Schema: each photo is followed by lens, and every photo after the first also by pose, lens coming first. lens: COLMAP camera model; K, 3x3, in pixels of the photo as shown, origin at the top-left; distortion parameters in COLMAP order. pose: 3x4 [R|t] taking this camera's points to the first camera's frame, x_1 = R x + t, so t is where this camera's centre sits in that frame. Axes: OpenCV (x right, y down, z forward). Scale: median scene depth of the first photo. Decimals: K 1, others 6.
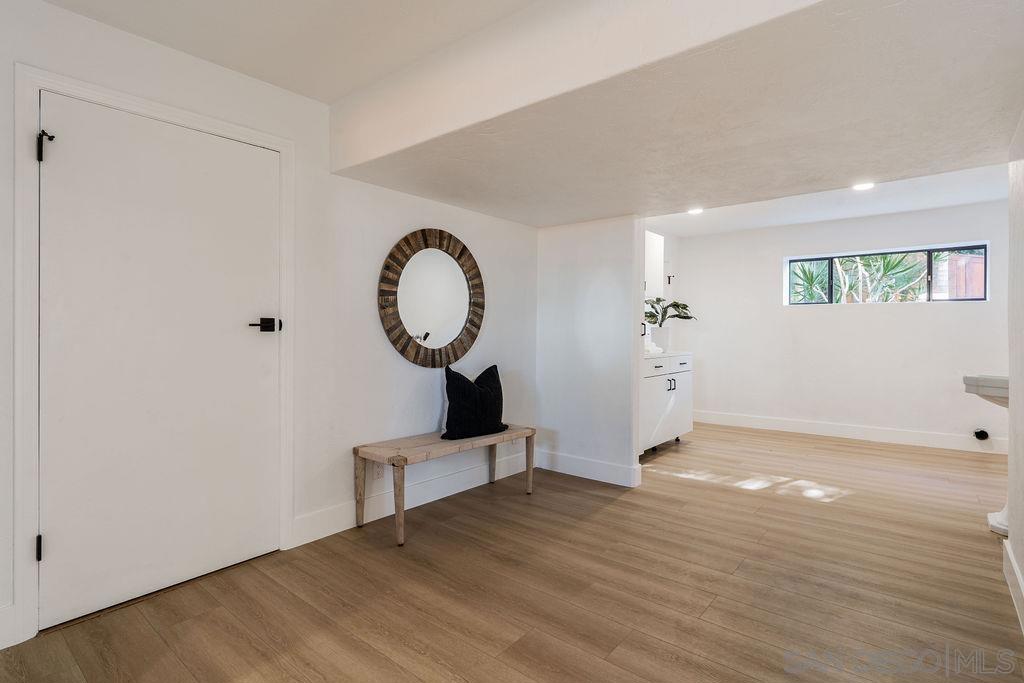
lens RADIAL K [[506.7, 0, 508.2], [0, 506.7, 337.0], [0, 0, 1]] dist [-0.003785, 0.000308]
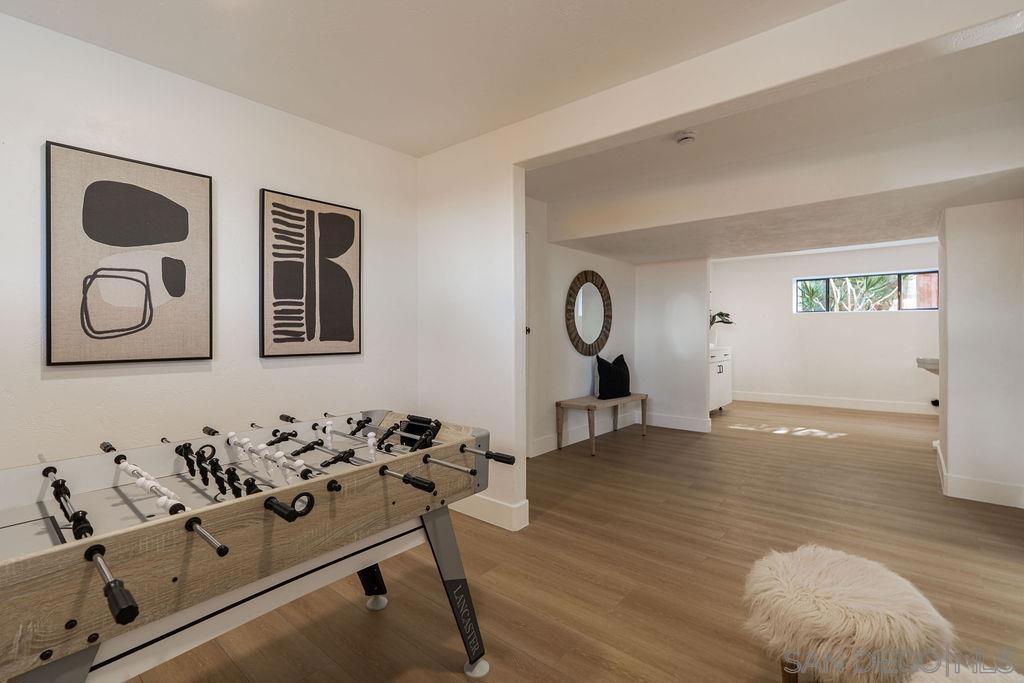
lens RADIAL K [[472.0, 0, 508.7], [0, 472.0, 334.8], [0, 0, 1]] dist [-0.005111, 0.002205]
pose [[0.999957, -0.004997, -0.007802, -0.358897], [0.004945, 0.999965, -0.006735, 0.001956], [0.007835, 0.006696, 0.999947, -0.468195]]
